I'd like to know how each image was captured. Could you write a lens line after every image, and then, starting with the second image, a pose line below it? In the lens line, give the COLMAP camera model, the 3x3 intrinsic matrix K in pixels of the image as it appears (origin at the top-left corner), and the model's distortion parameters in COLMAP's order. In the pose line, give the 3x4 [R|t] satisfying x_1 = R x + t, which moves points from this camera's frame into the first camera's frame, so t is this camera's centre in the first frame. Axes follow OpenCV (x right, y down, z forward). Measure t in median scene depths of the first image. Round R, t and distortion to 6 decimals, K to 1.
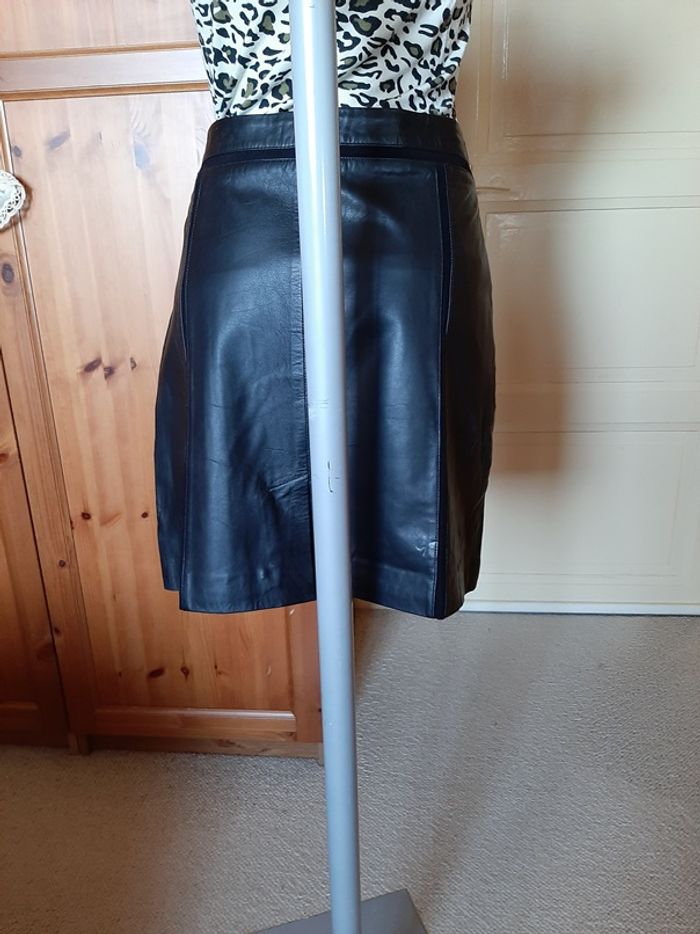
lens RADIAL K [[733.4, 0, 350.0], [0, 733.4, 467.0], [0, 0, 1]] dist [0.086147, -0.182599]
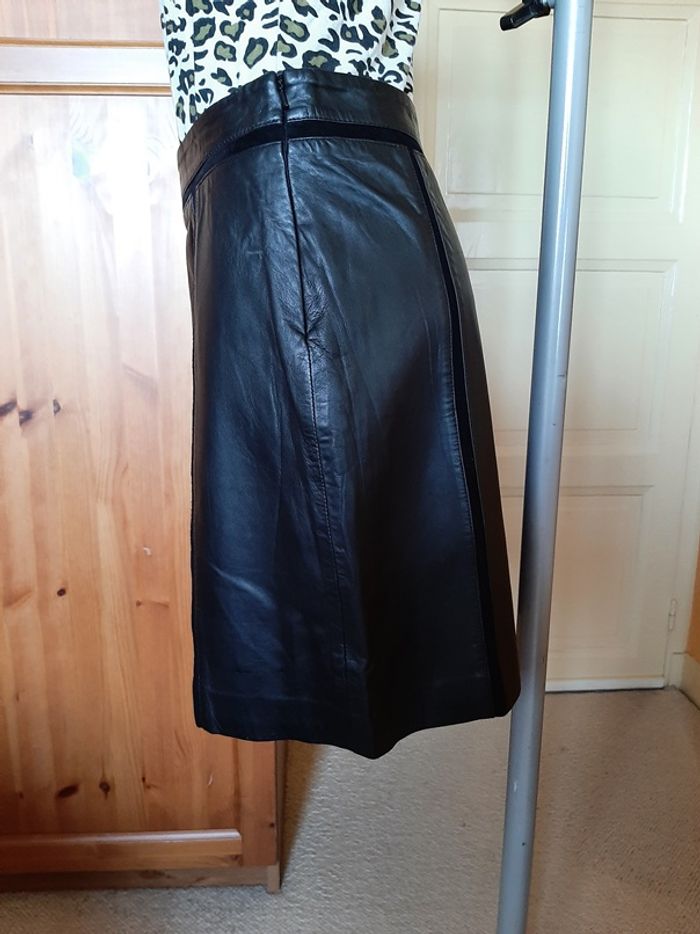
lens RADIAL K [[730.4, 0, 350.0], [0, 730.4, 467.0], [0, 0, 1]] dist [0.051102, -0.113454]
pose [[0.987379, 0.000695, 0.158372, -0.085437], [0.018041, 0.992988, -0.116833, 0.026281], [-0.157342, 0.118215, 0.980443, 0.125529]]
